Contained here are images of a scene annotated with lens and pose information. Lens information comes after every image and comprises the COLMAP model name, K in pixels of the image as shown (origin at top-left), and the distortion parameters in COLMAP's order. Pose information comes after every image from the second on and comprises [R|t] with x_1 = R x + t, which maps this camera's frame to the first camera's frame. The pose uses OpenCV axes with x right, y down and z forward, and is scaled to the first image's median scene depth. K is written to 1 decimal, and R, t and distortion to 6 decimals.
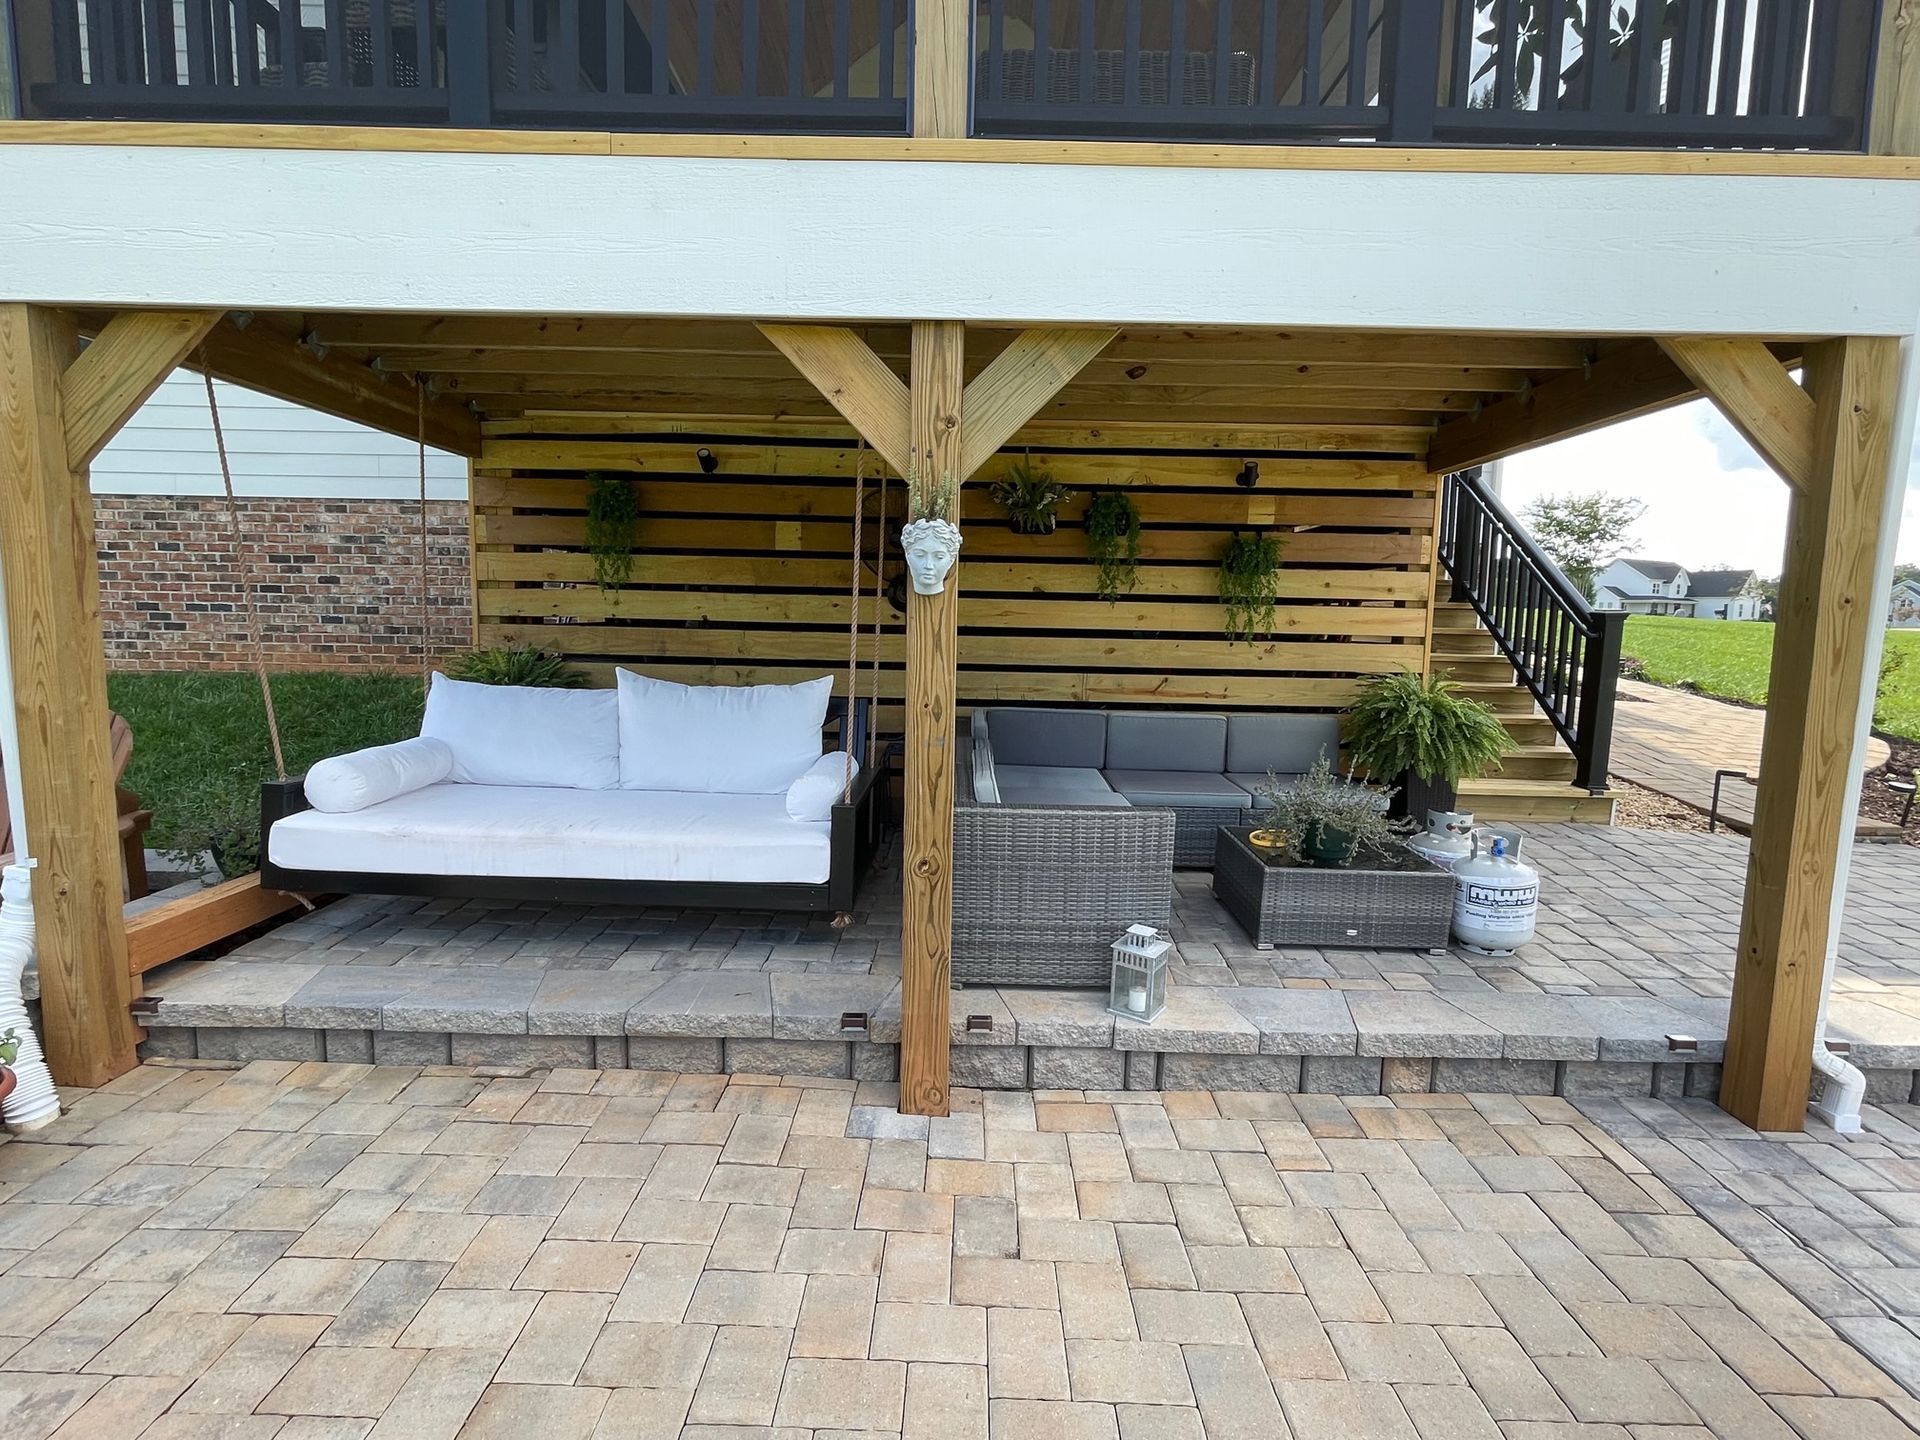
lens RADIAL K [[922.6, 0, 960.0], [0, 922.6, 720.0], [0, 0, 1]] dist [-0.006029, 0.000305]
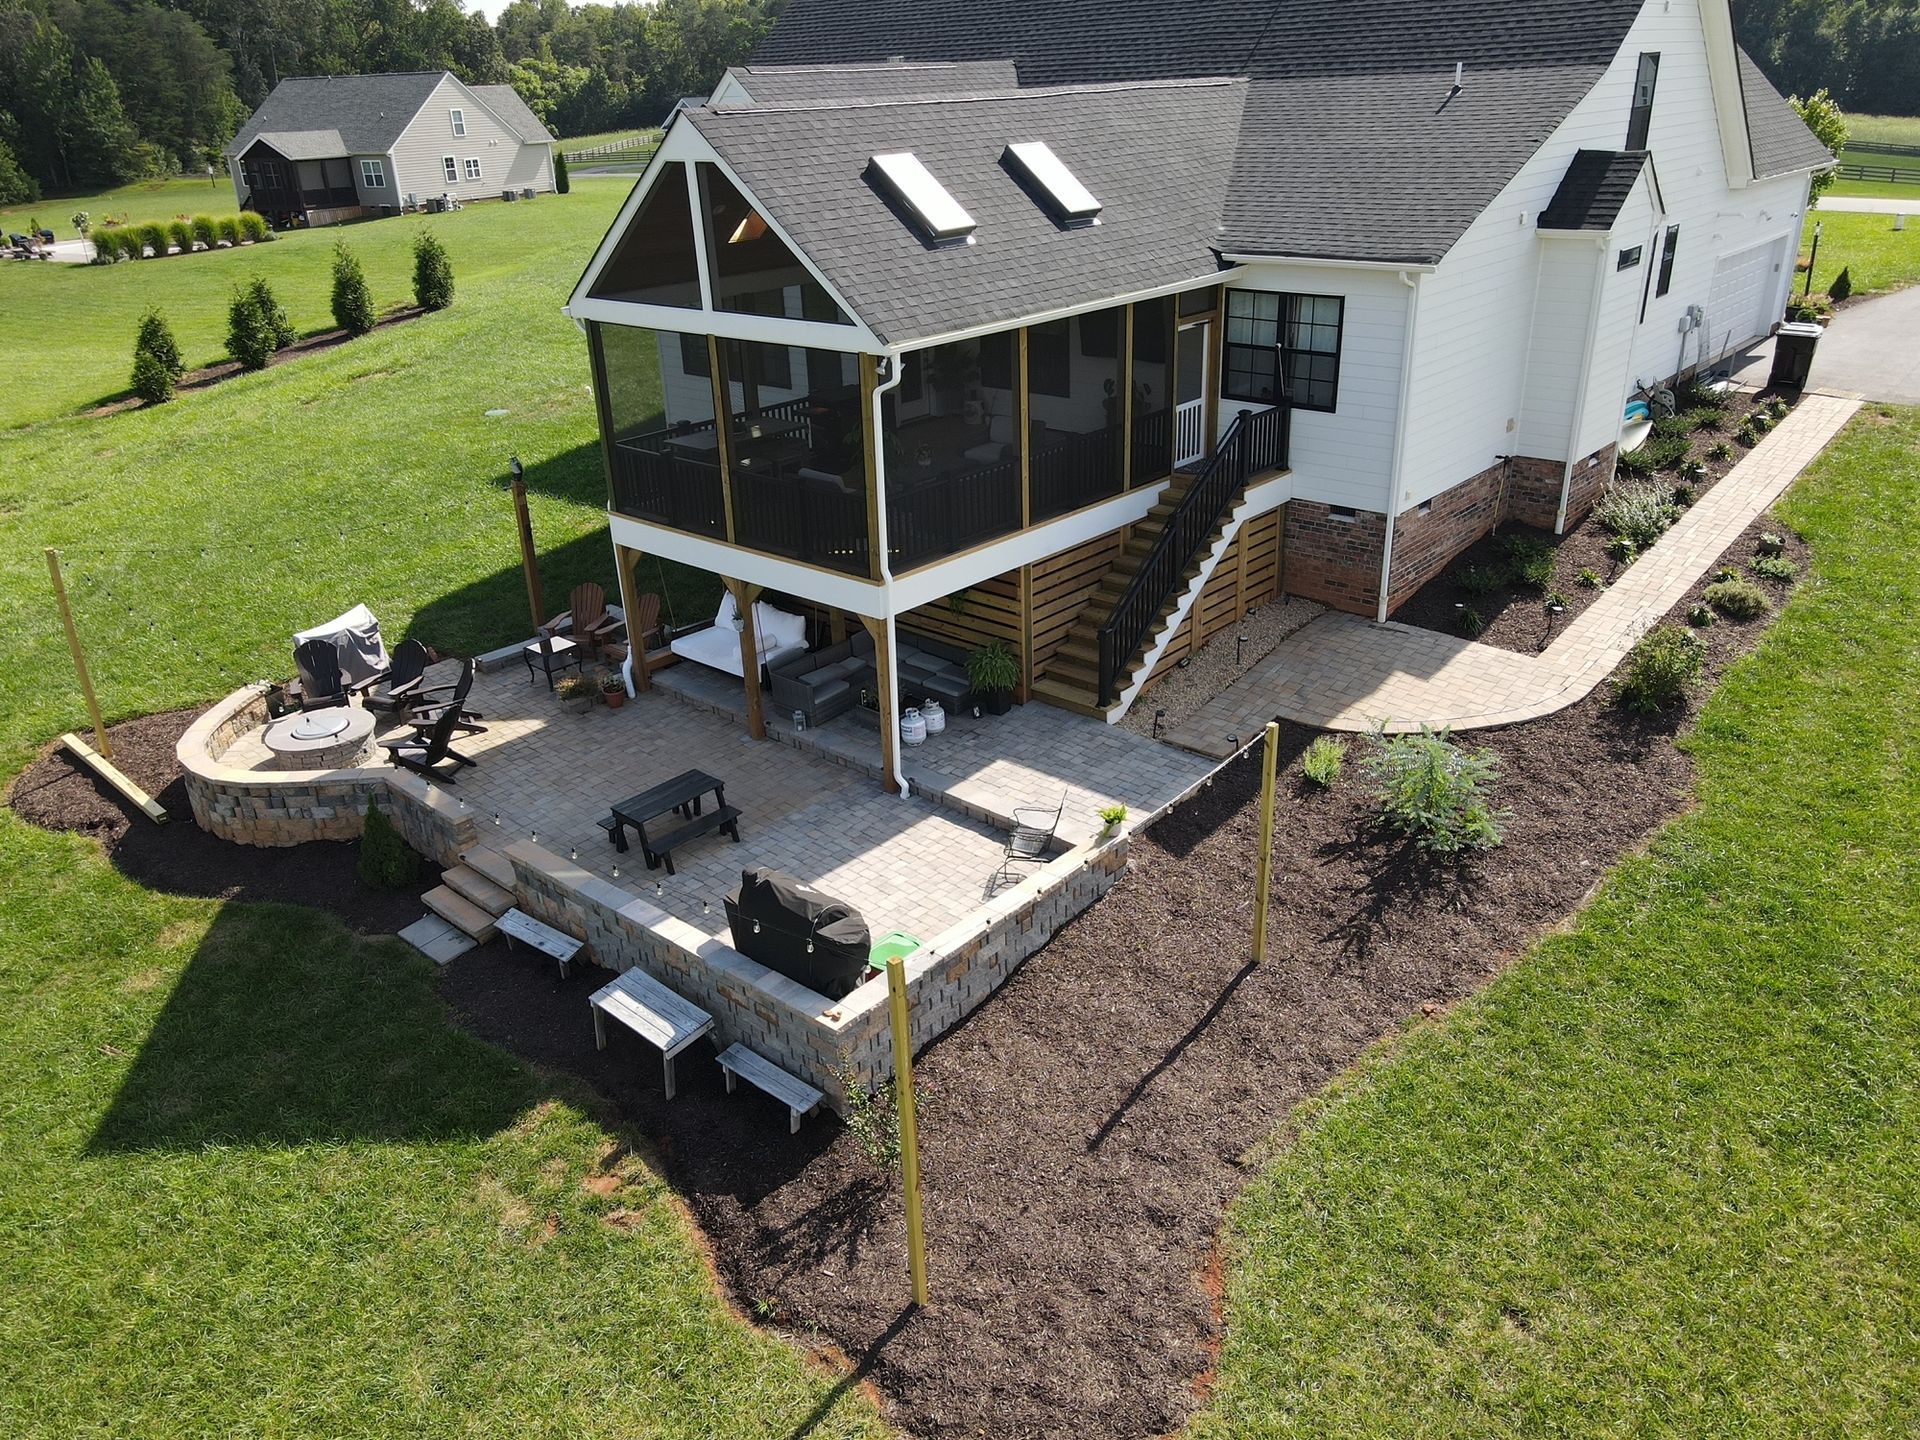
lens RADIAL K [[1439.1, 0, 960.0], [0, 1439.1, 720.0], [0, 0, 1]] dist [0.000804, -0.001221]
pose [[0.748136, 0.231879, -0.621712, 3.035946], [-0.024661, 0.946023, 0.323161, -1.175275], [0.663088, -0.226436, 0.713472, -1.998916]]
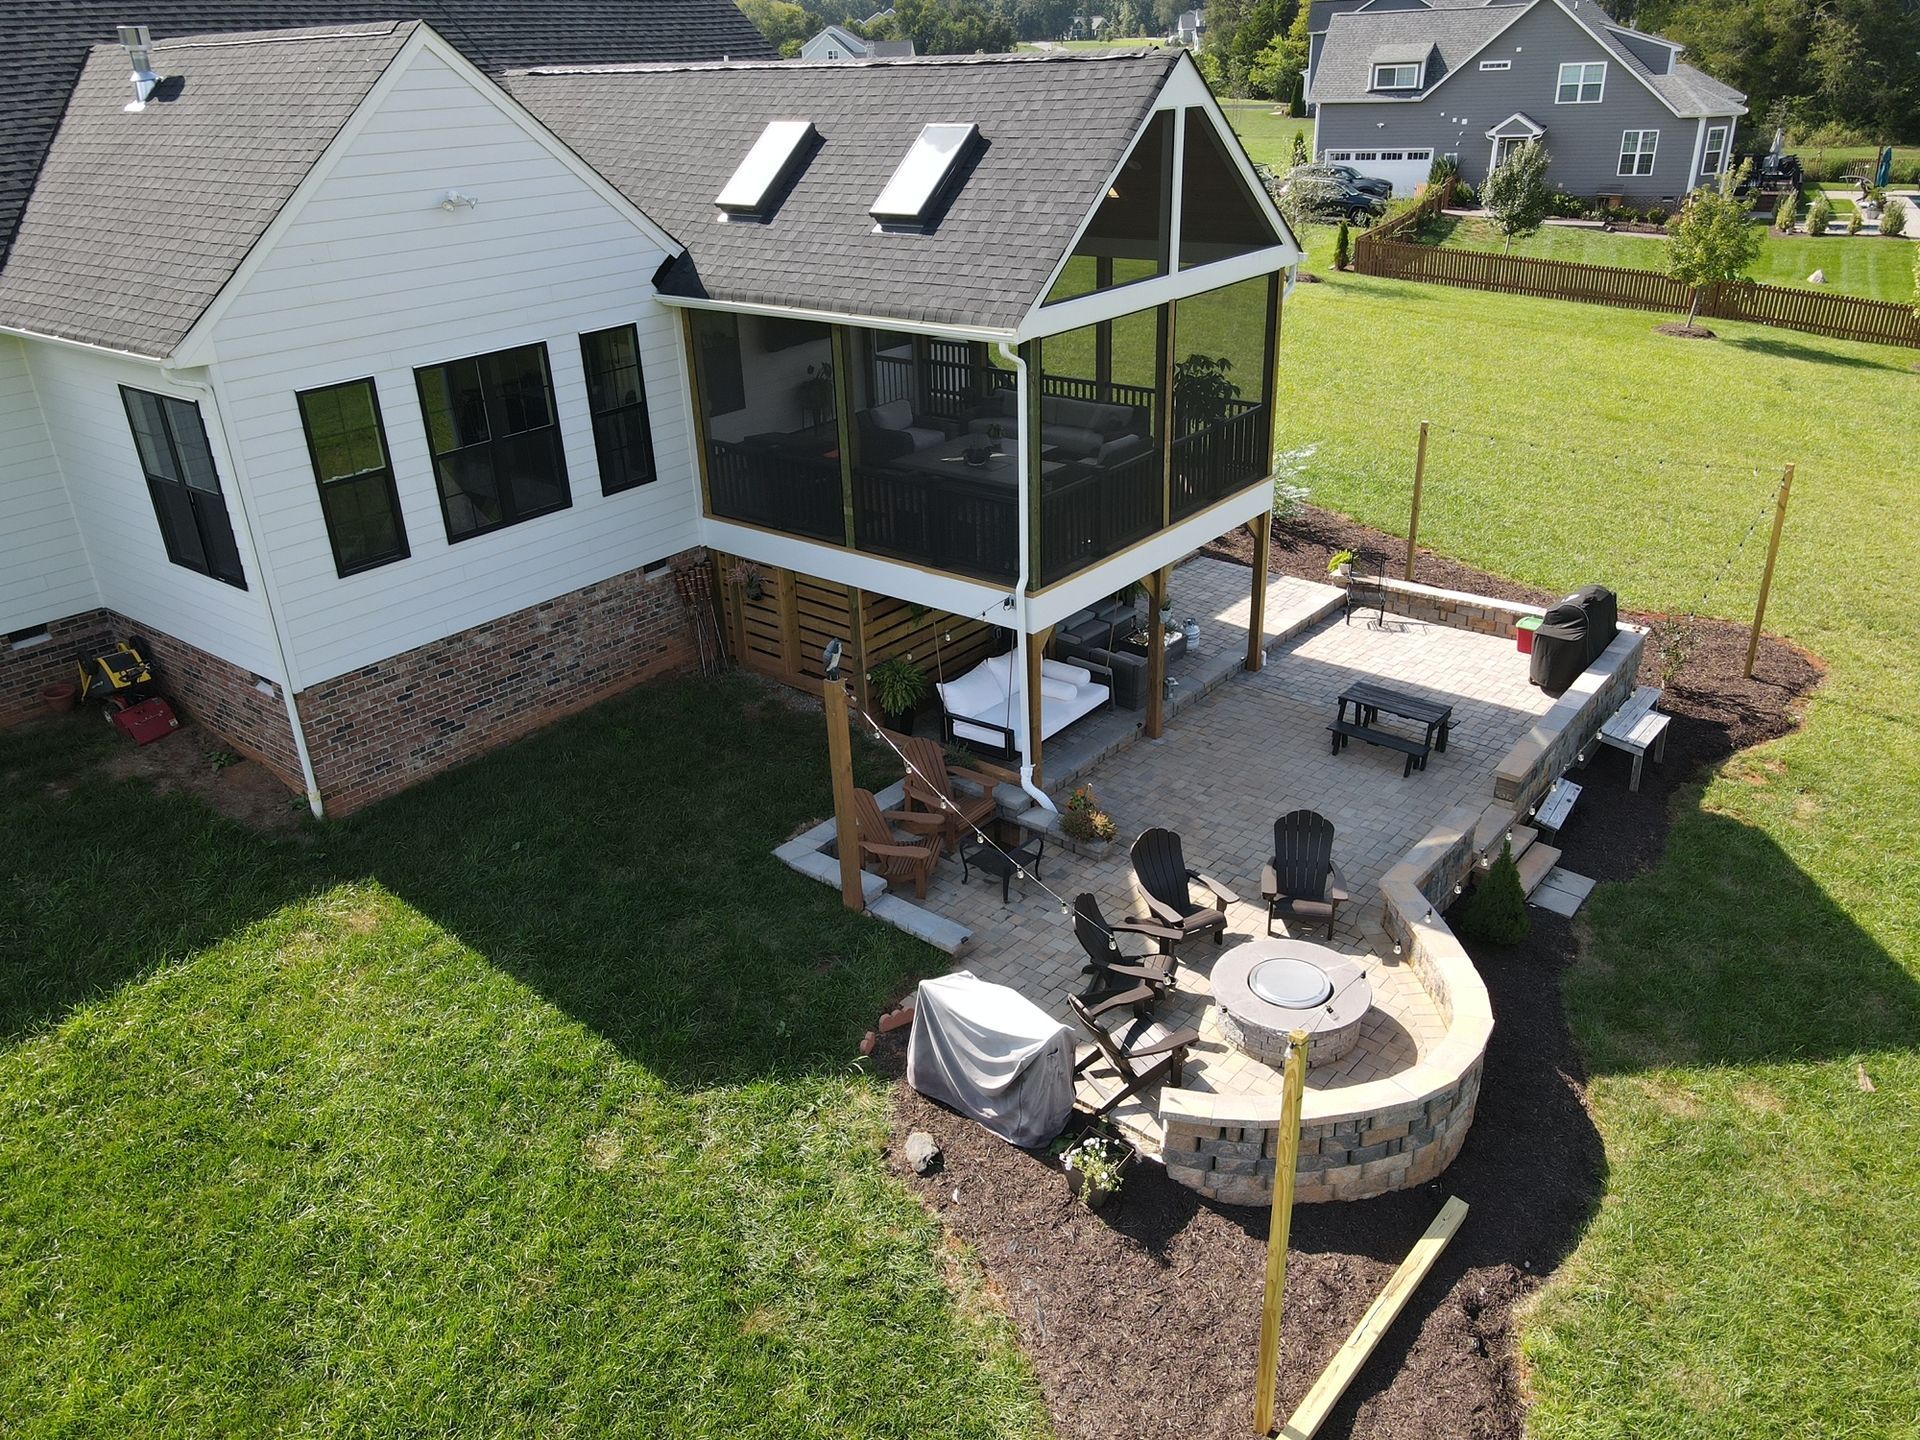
lens RADIAL K [[1367.8, 0, 960.0], [0, 1367.8, 720.0], [0, 0, 1]] dist [-0.036921, 0.000219]
pose [[0.632586, -0.370469, 0.680138, -2.865741], [0.129617, 0.916431, 0.378621, -1.267665], [-0.763566, -0.151353, 0.627741, -1.322753]]
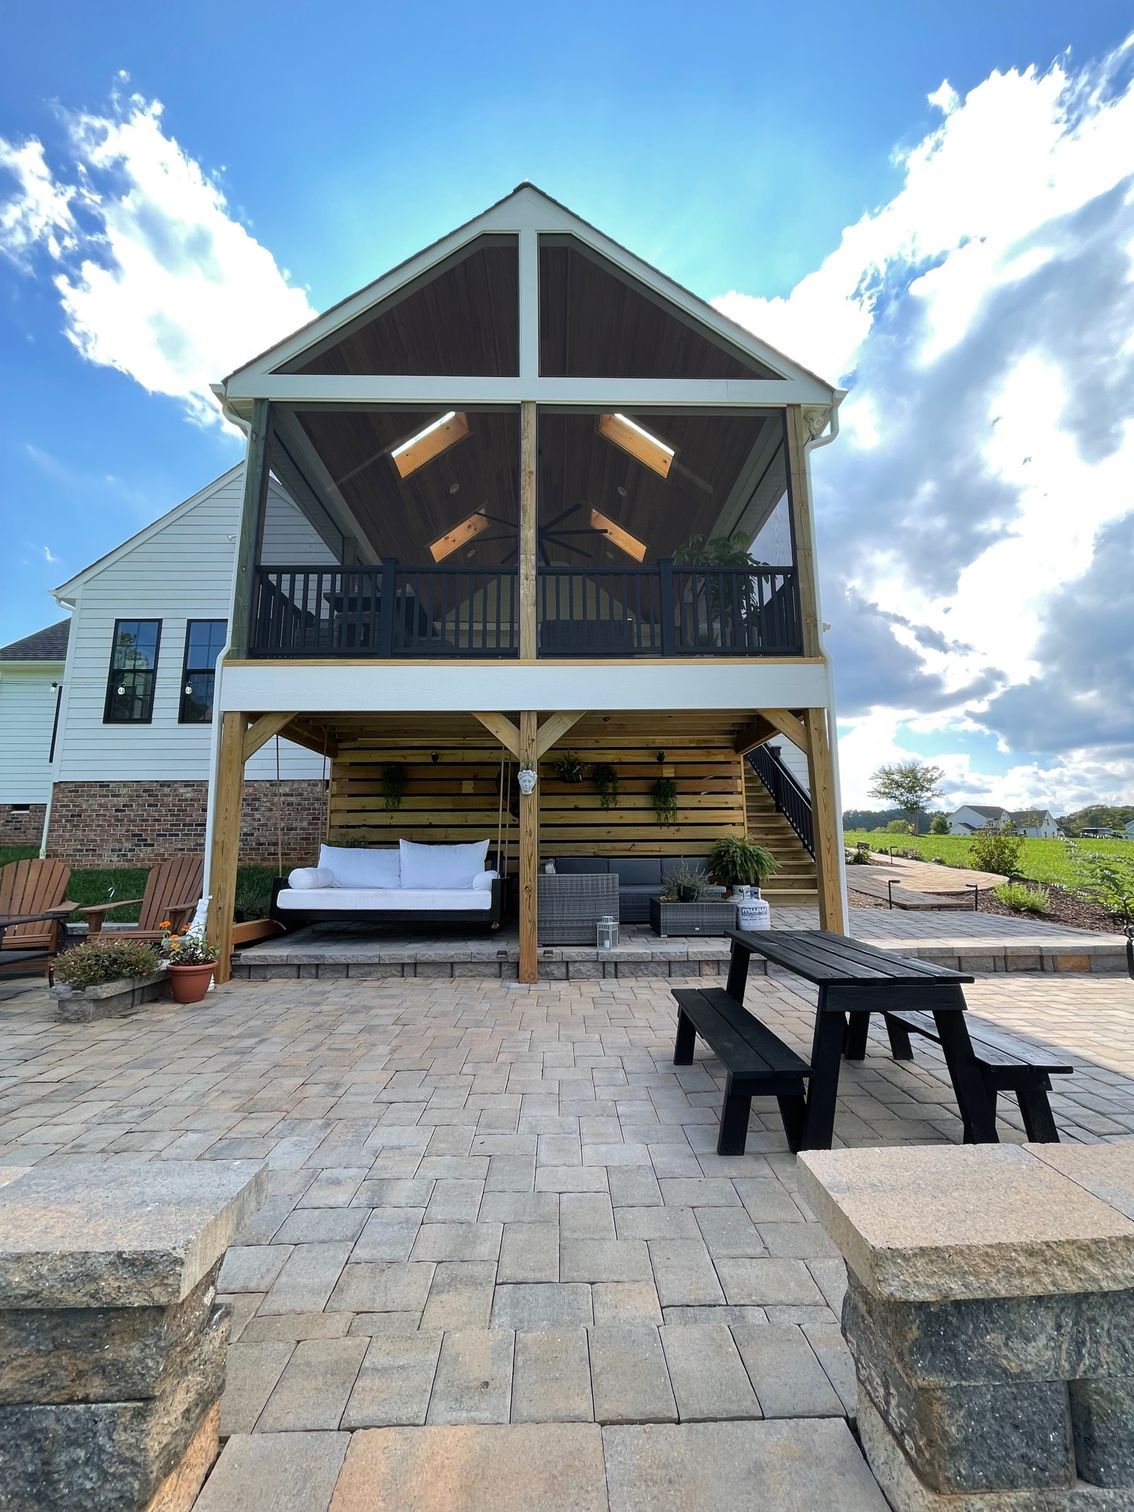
lens RADIAL K [[648.0, 0, 567.0], [0, 648.0, 756.0], [0, 0, 1]] dist [-0.004123, -0.000312]
pose [[0.999456, -0.025191, 0.021292, 0.034208], [0.030059, 0.961396, -0.273520, 0.201229], [-0.013580, 0.274011, 0.961631, -0.668175]]
